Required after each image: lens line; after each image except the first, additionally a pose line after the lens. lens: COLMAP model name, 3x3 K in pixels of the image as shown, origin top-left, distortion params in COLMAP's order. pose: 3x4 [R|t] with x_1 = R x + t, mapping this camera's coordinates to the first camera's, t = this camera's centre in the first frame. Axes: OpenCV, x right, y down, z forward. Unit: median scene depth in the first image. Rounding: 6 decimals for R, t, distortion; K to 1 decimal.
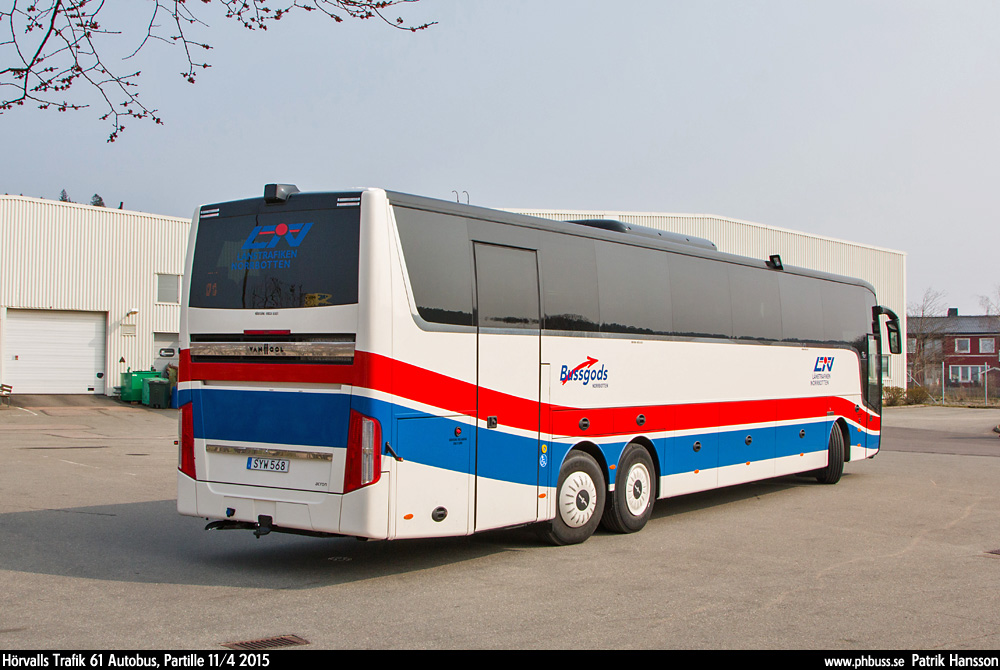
lens RADIAL K [[1138.8, 0, 500.0], [0, 1138.8, 335.0], [0, 0, 1]] dist [0.008194, 0.011780]
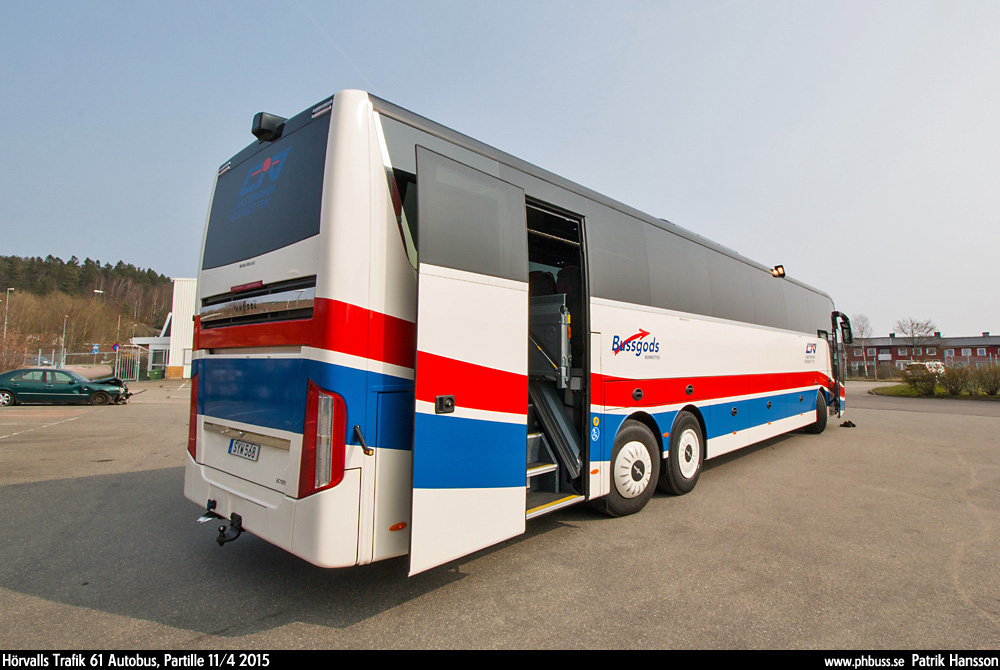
lens RADIAL K [[510.8, 0, 545.5], [0, 510.8, 316.0], [0, 0, 1]] dist [0.019568, -0.000004]
pose [[0.994453, -0.016686, -0.103845, 0.040479], [0.010105, 0.997926, -0.063576, 0.036241], [0.104691, 0.062174, 0.992559, 0.531792]]
